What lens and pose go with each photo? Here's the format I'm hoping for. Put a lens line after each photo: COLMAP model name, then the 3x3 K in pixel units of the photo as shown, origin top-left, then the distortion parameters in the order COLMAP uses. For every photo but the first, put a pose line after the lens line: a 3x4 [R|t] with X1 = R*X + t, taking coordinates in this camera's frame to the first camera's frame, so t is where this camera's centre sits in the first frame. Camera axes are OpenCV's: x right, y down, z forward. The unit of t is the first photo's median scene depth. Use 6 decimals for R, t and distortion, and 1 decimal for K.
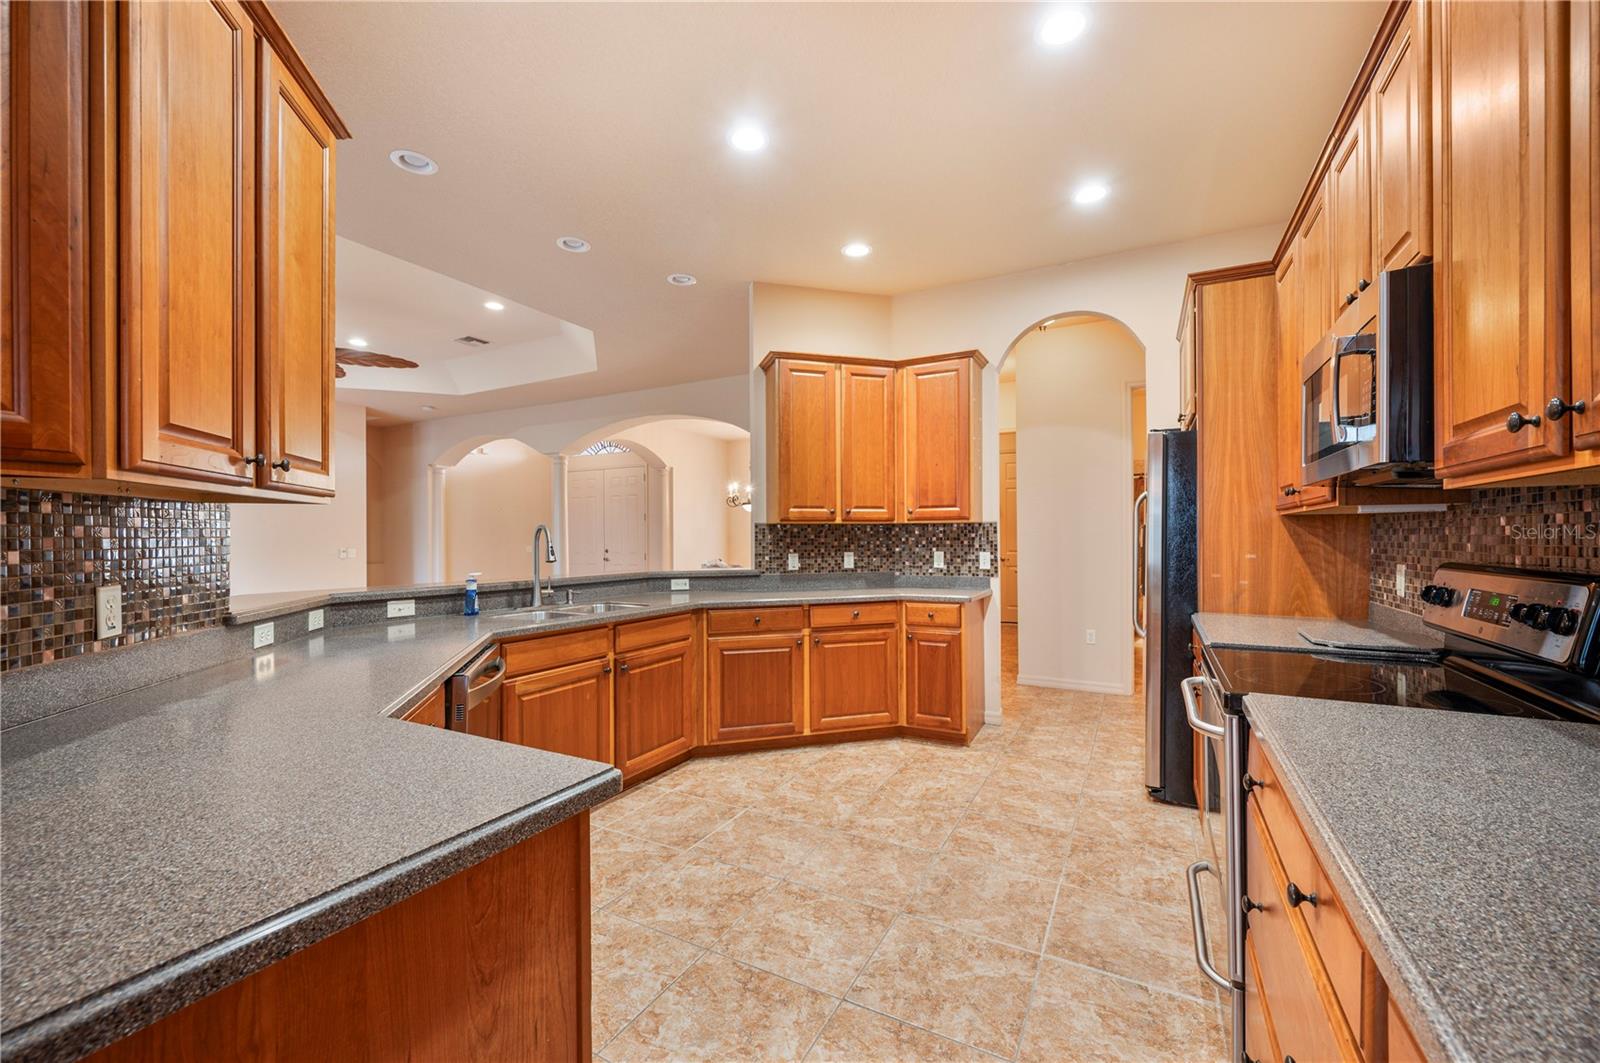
lens RADIAL K [[636.1, 0, 803.1], [0, 636.1, 537.2], [0, 0, 1]] dist [-0.001836, -0.000301]
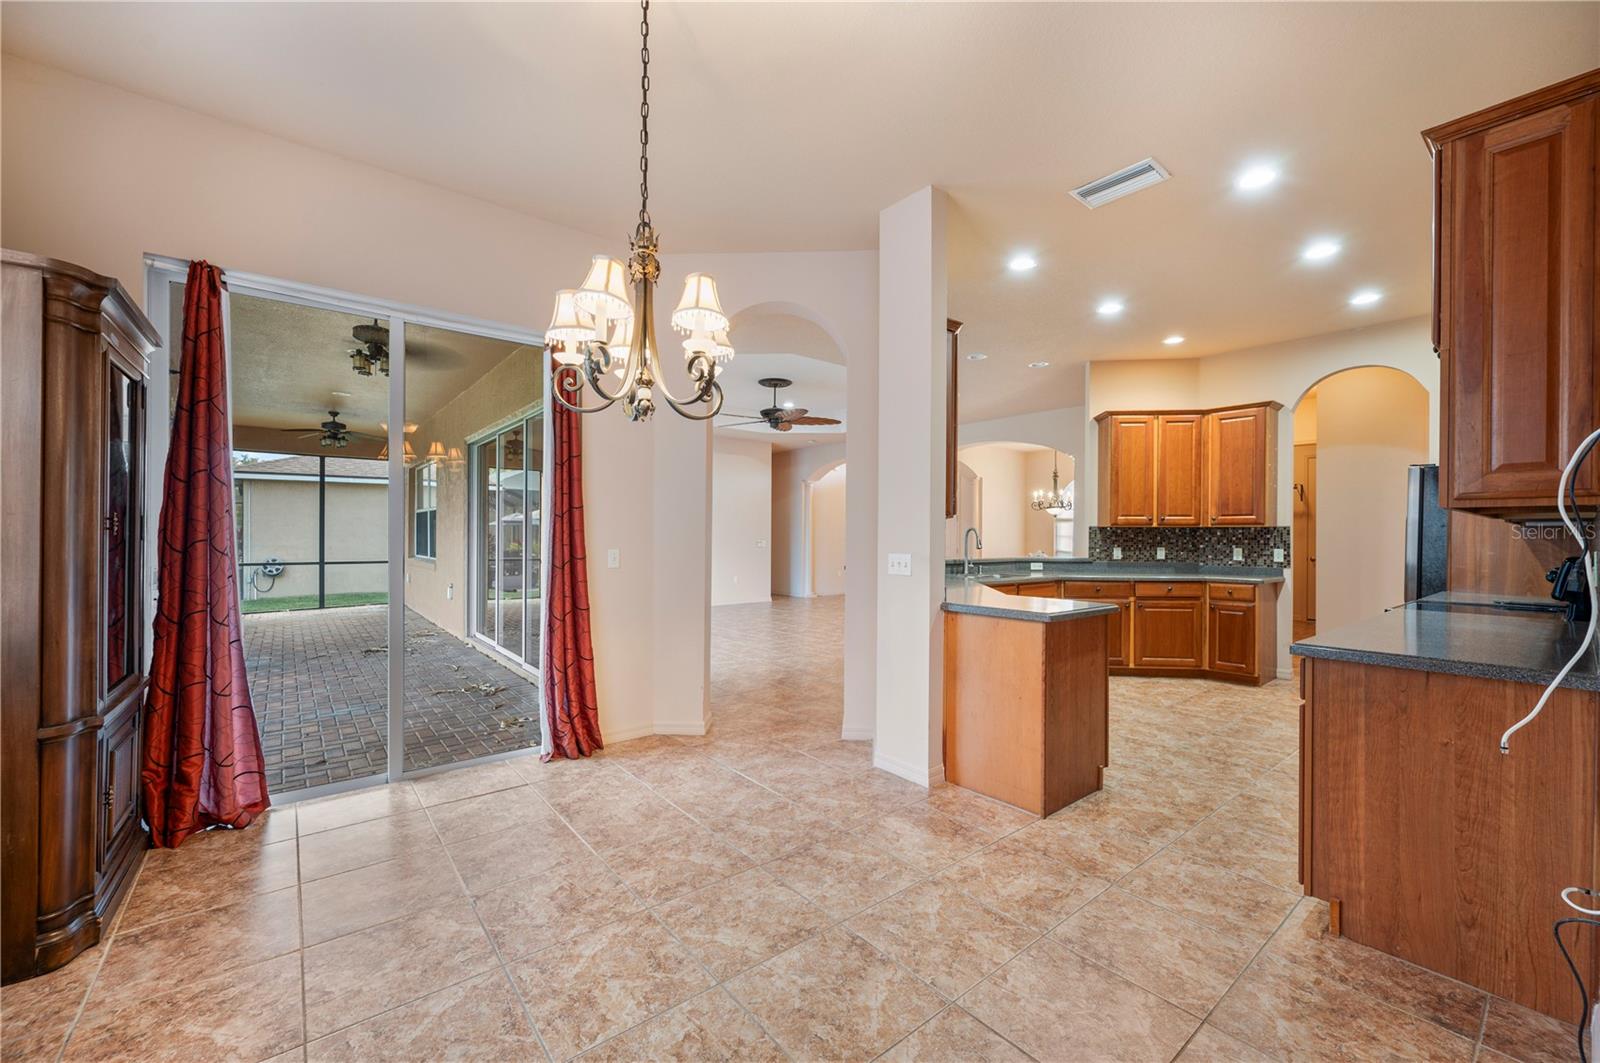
lens RADIAL K [[636.1, 0, 803.1], [0, 636.1, 537.2], [0, 0, 1]] dist [-0.001836, -0.000301]
pose [[0.922180, 0.011680, -0.386585, -0.127207], [-0.009937, 0.999929, 0.006507, 0.000093], [0.386634, -0.002159, 0.922231, -0.657721]]
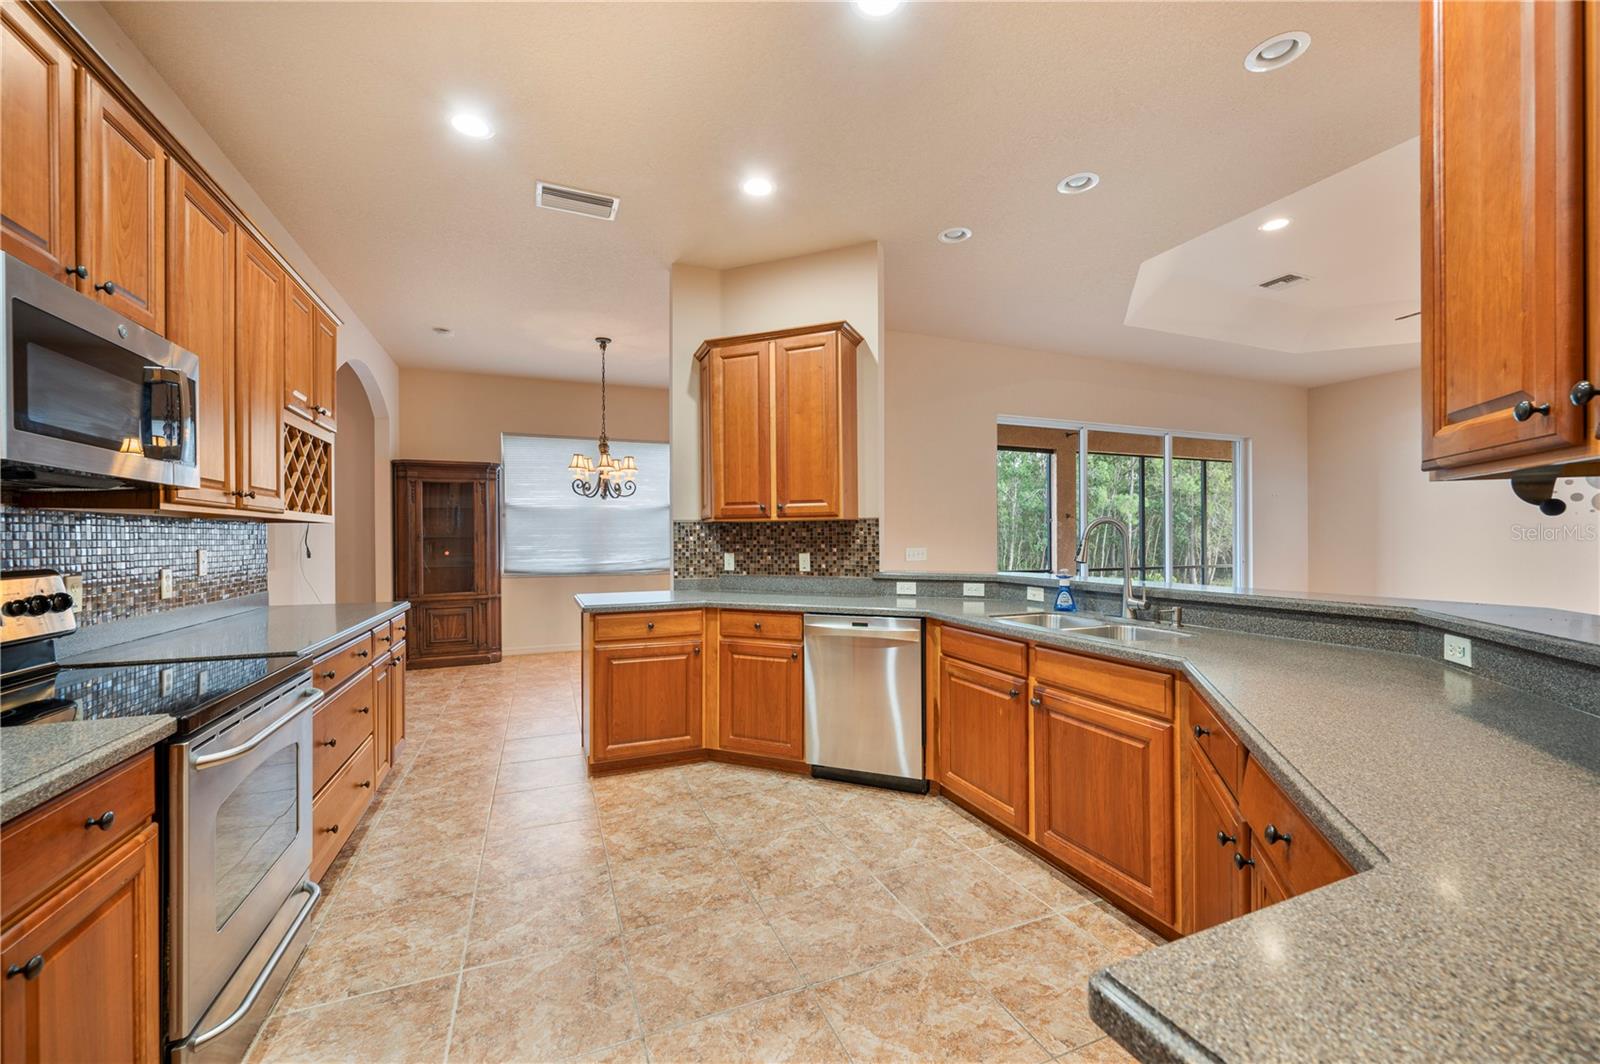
lens RADIAL K [[636.1, 0, 803.1], [0, 636.1, 537.7], [0, 0, 1]] dist [-0.001836, -0.000301]
pose [[-0.634561, 0.007708, -0.772834, 0.382122], [0.008542, 0.999959, 0.002960, 0.000076], [0.772825, -0.004723, -0.634601, 0.978748]]
